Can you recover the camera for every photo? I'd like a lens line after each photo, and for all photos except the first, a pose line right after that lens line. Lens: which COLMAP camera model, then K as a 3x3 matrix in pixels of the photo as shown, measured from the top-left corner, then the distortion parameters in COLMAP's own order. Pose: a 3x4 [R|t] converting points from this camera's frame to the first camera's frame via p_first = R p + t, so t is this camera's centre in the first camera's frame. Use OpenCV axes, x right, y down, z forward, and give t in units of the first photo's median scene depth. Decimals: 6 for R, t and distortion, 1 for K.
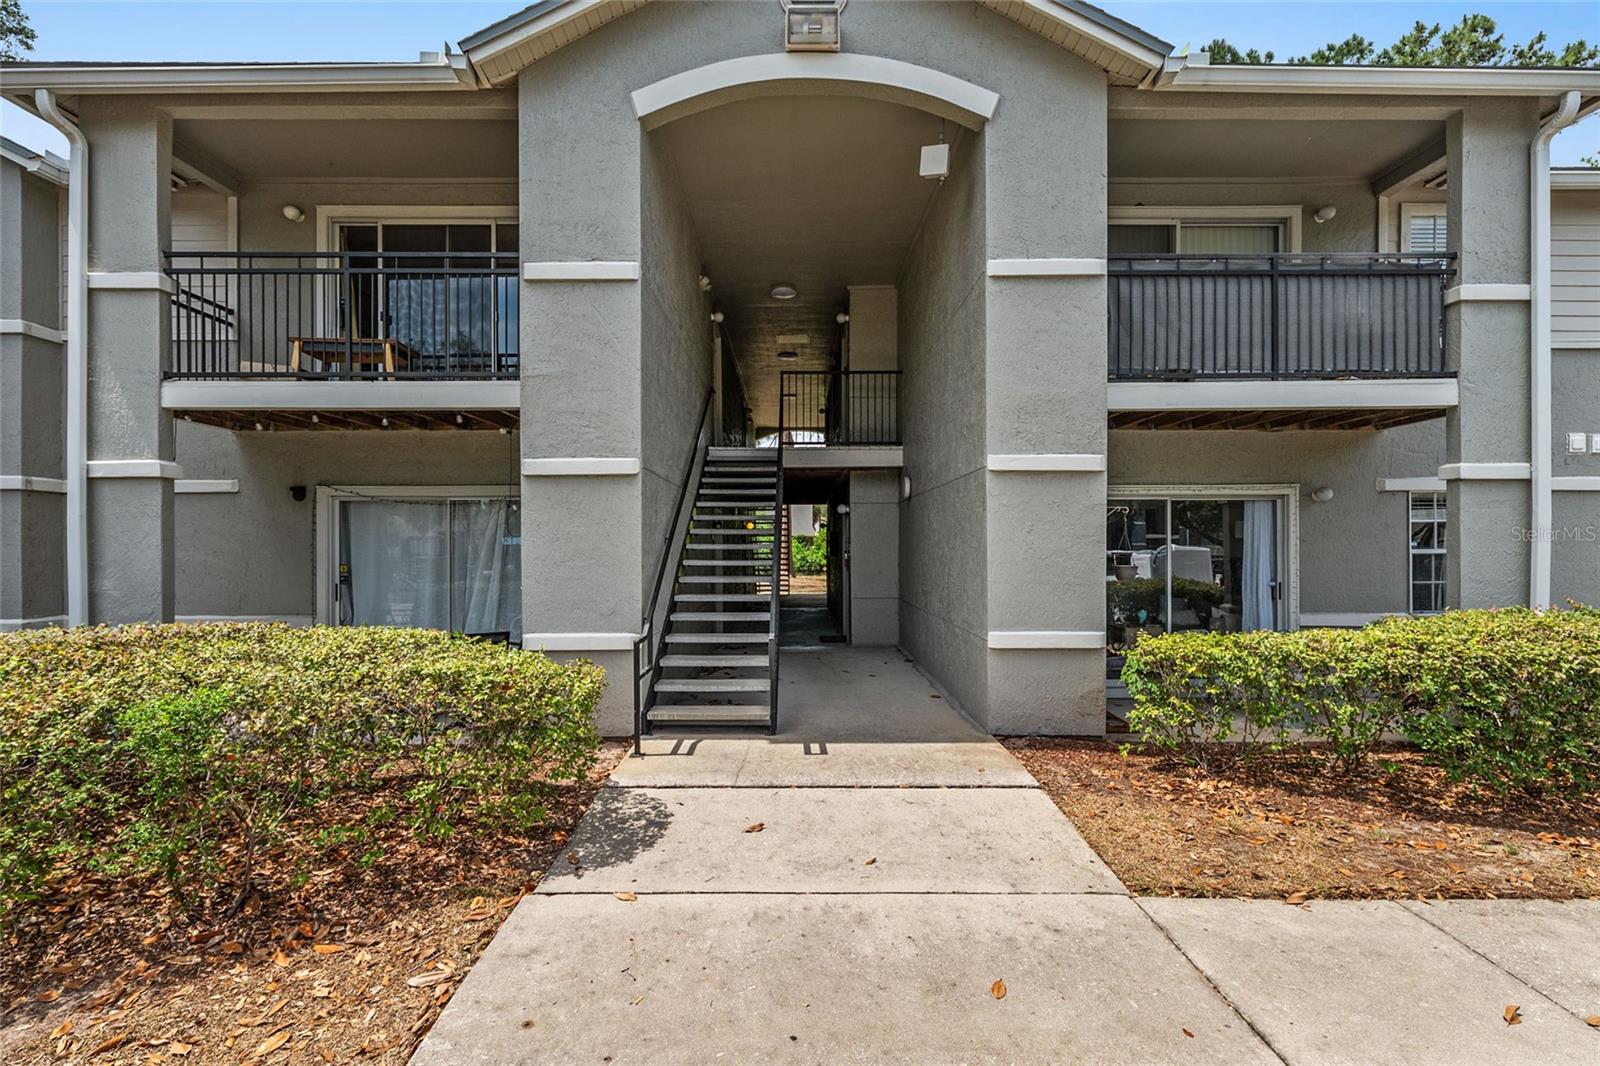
lens RADIAL K [[747.5, 0, 791.7], [0, 747.5, 548.3], [0, 0, 1]] dist [-0.000046, 0.000149]
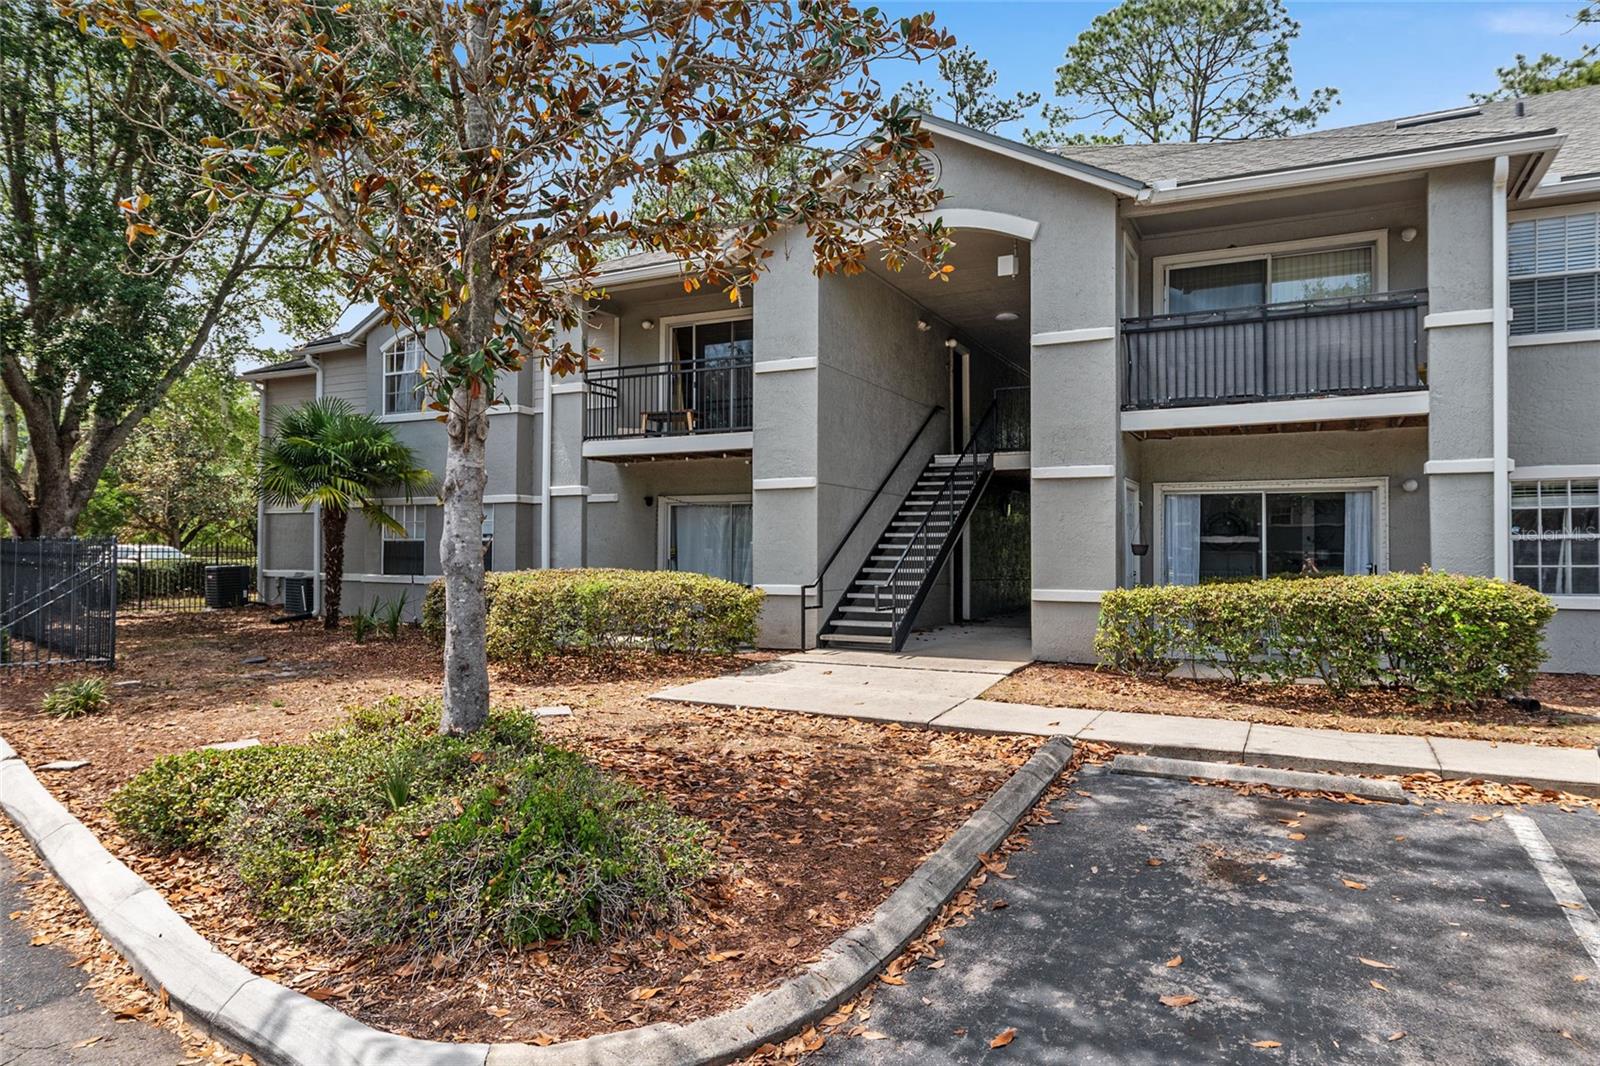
lens RADIAL K [[1063.7, 0, 800.0], [0, 1063.7, 533.0], [0, 0, 1]] dist [0.005843, 0.001681]
pose [[0.888613, -0.004473, -0.458637, 0.780903], [-0.008788, 0.999603, -0.026775, 0.060139], [0.458575, 0.027823, 0.888220, -1.008771]]
